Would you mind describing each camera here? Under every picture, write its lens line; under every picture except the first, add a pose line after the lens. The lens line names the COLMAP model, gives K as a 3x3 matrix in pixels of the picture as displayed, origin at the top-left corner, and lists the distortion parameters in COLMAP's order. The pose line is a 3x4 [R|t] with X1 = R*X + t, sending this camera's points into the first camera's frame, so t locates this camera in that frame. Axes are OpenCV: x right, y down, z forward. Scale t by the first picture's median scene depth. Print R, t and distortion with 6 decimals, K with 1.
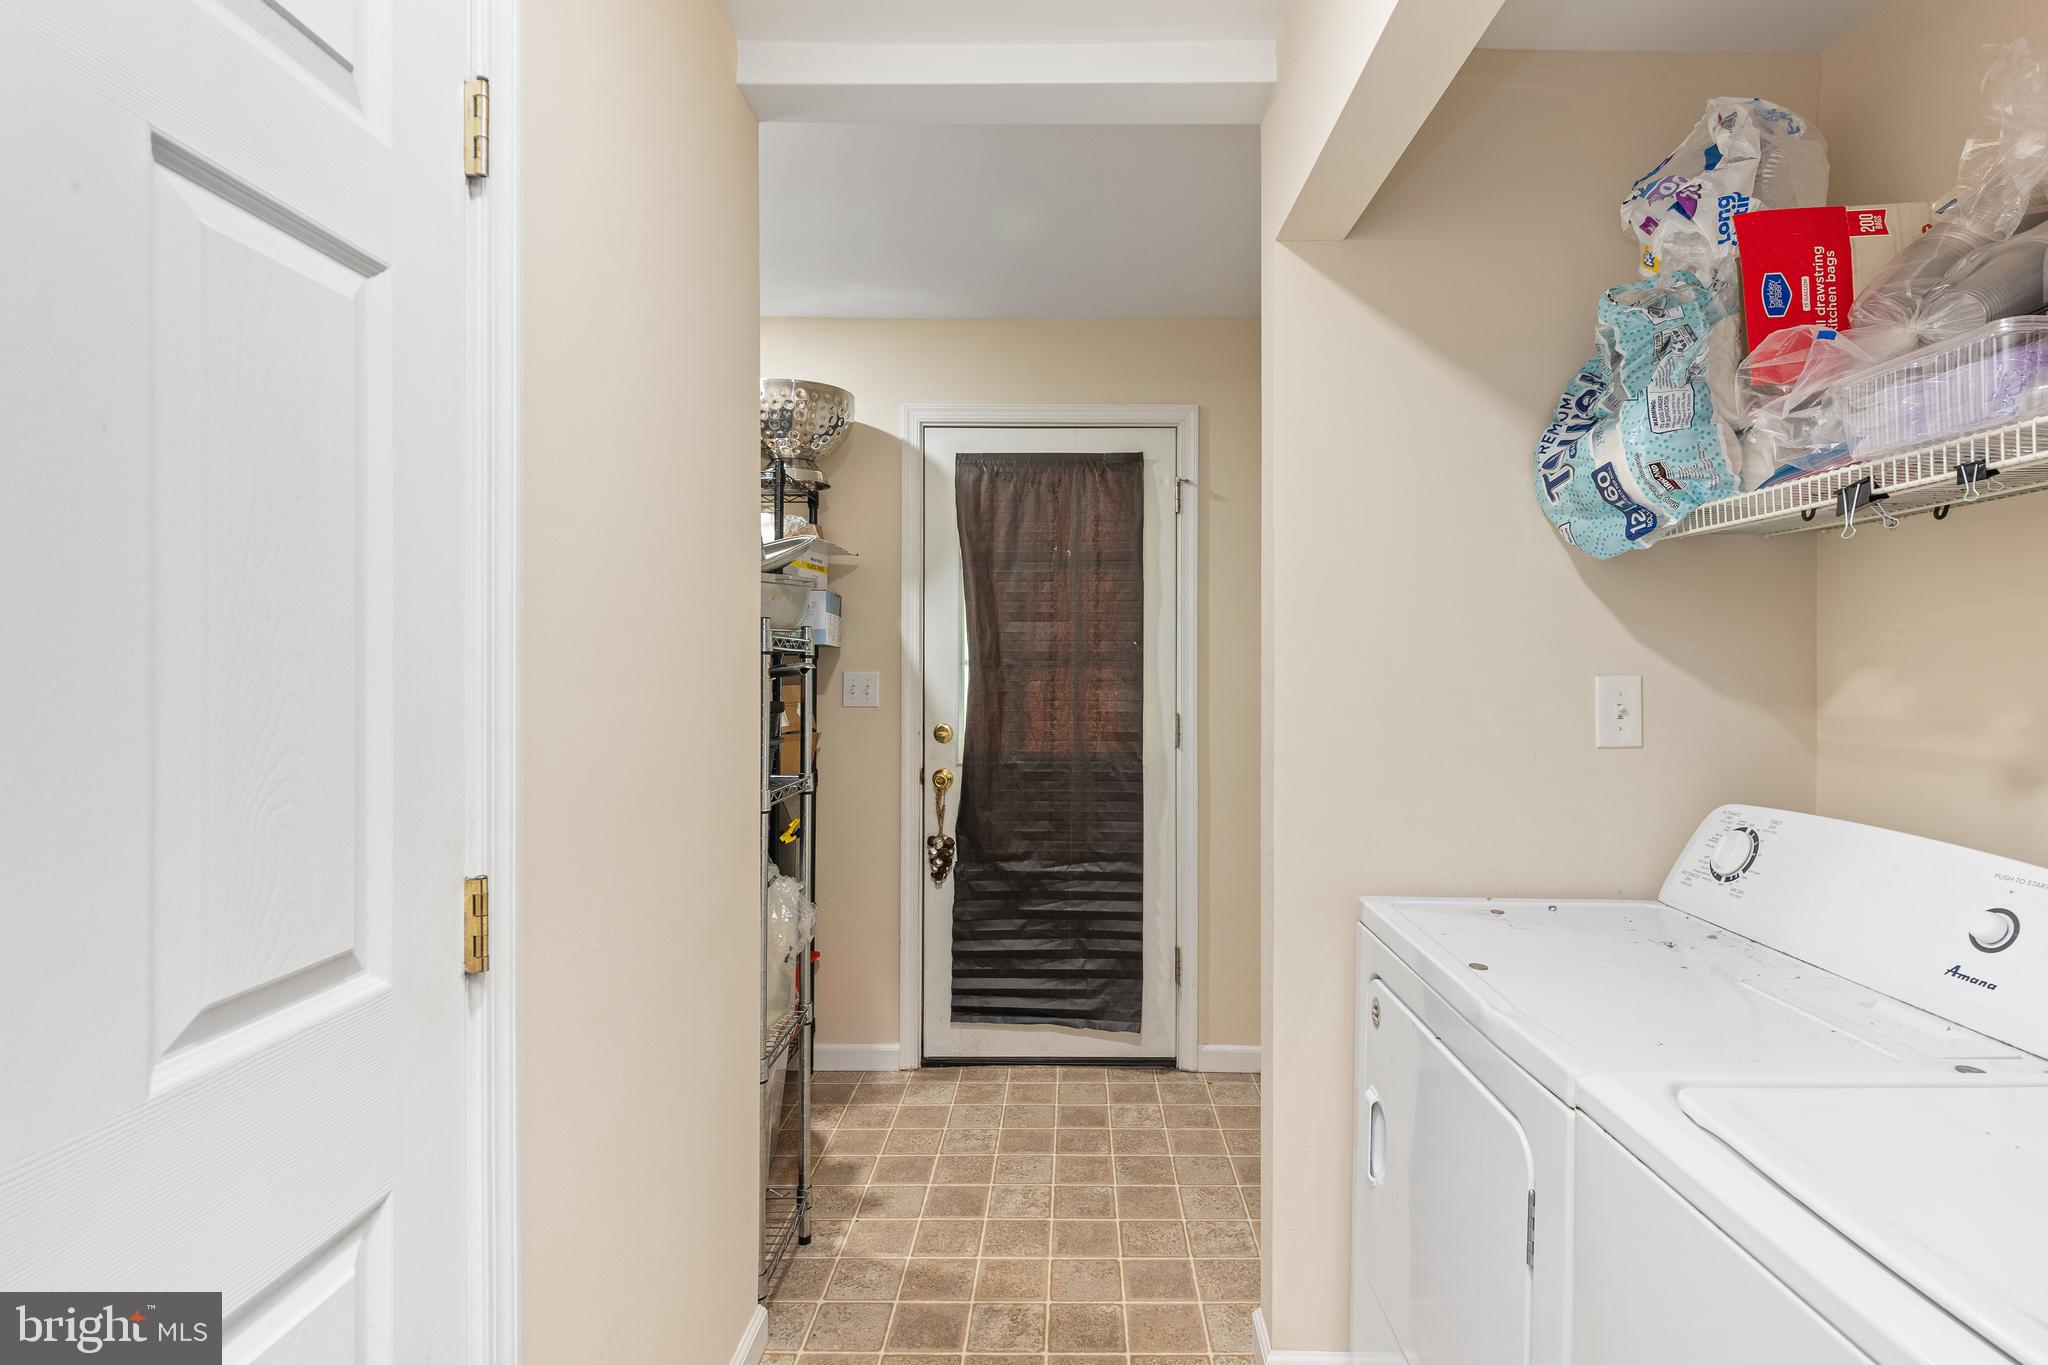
lens RADIAL K [[1043.9, 0, 1030.3], [0, 1043.9, 679.5], [0, 0, 1]] dist [0.002075, 0.000215]
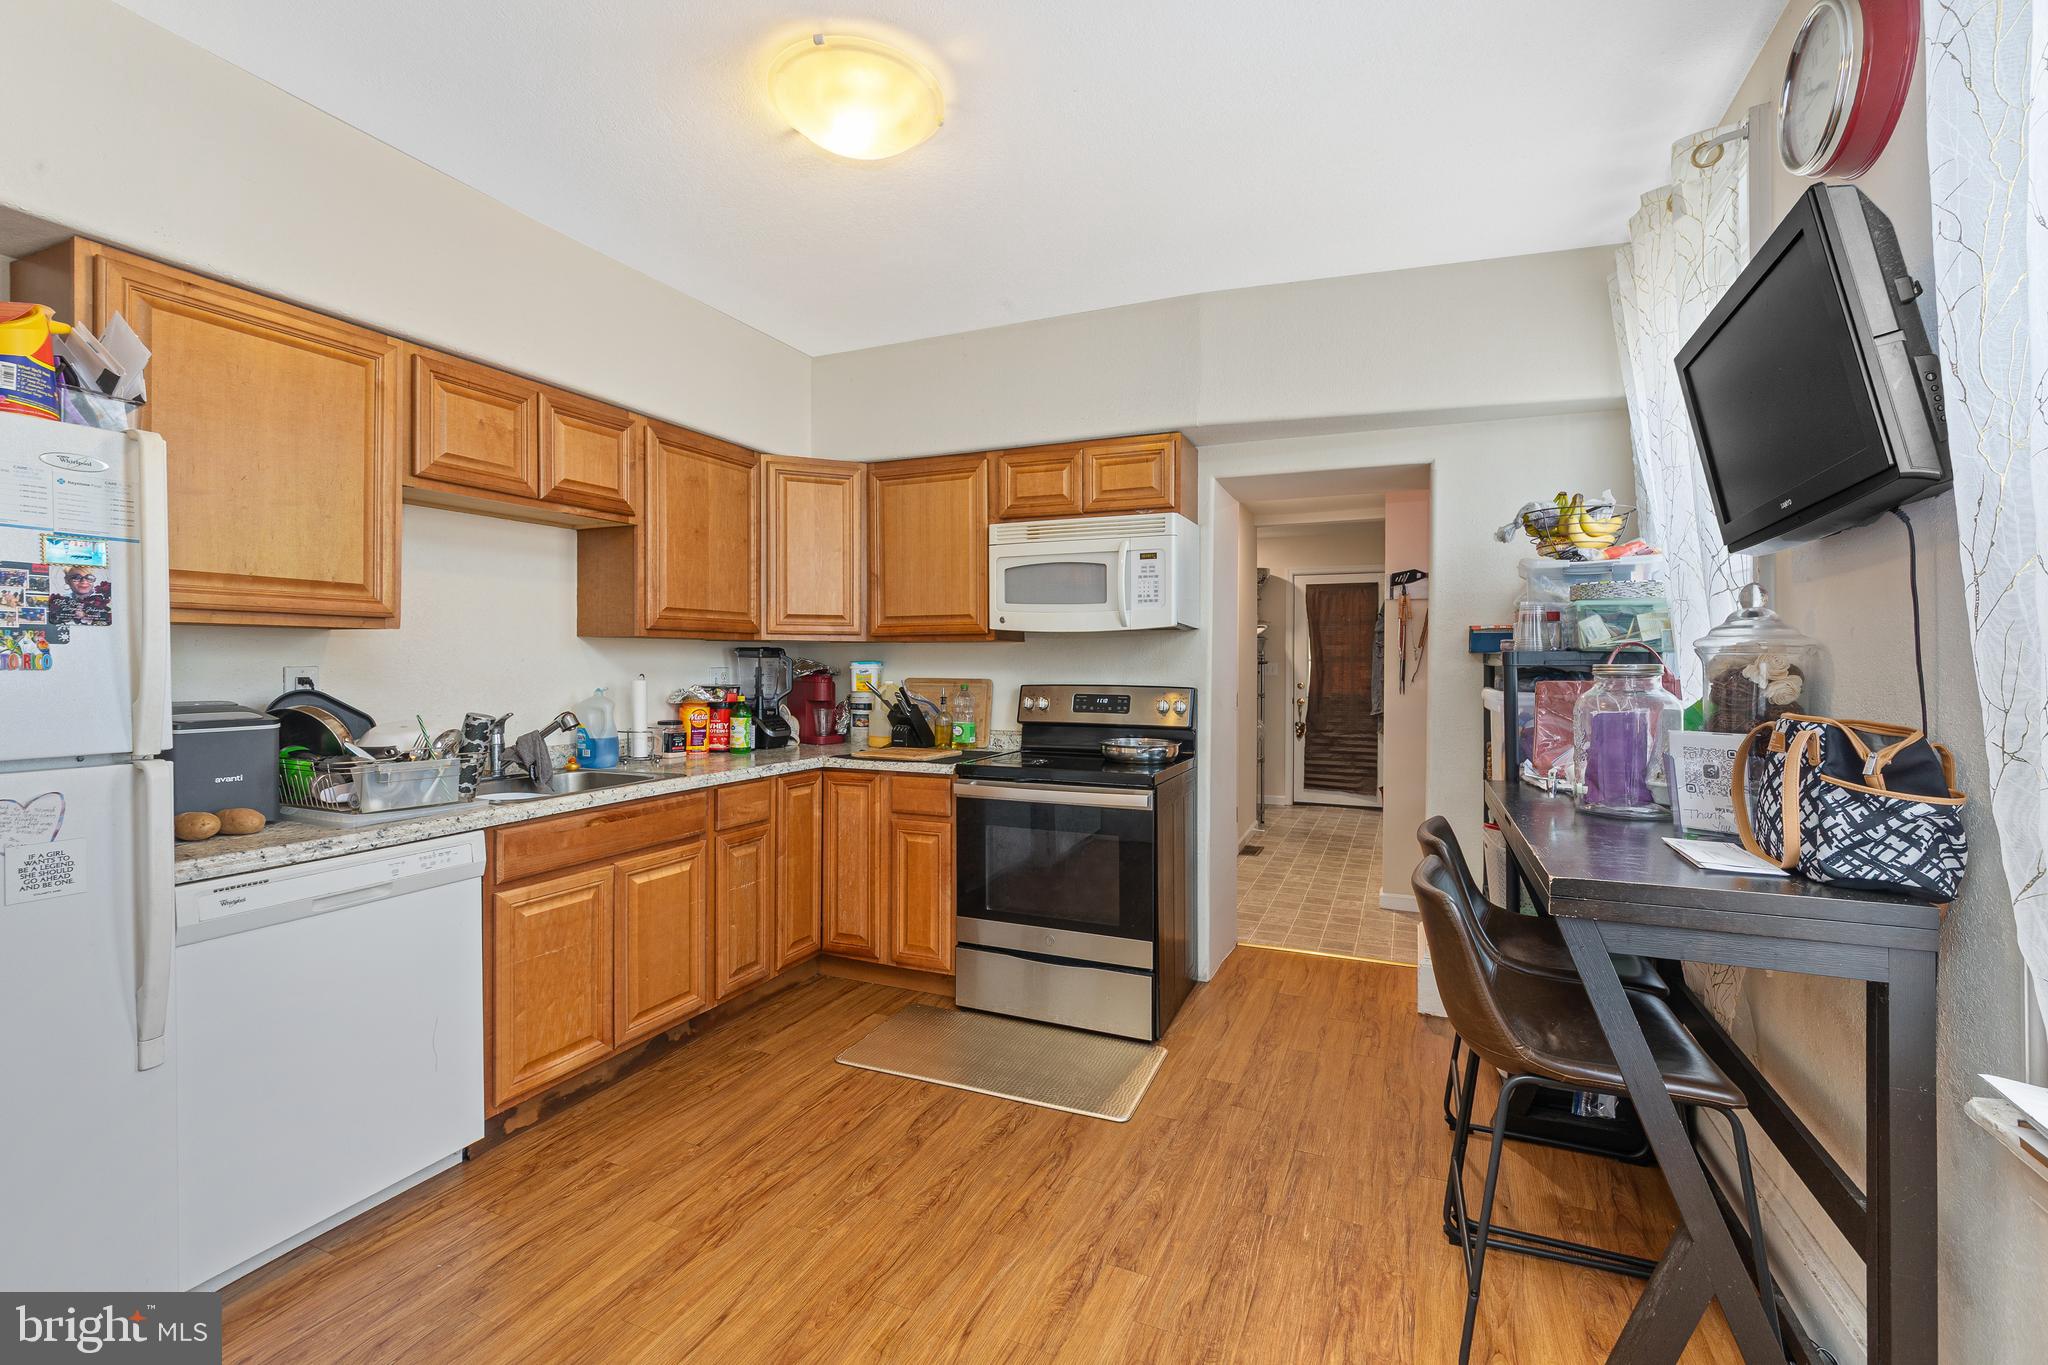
lens RADIAL K [[840.8, 0, 1065.1], [0, 840.8, 662.6], [0, 0, 1]] dist [-0.004331, -0.000278]
pose [[0.939951, 0.001564, -0.341305, 0.089683], [-0.002541, 0.999994, -0.002416, -0.002669], [0.341299, 0.003138, 0.939949, -1.321521]]
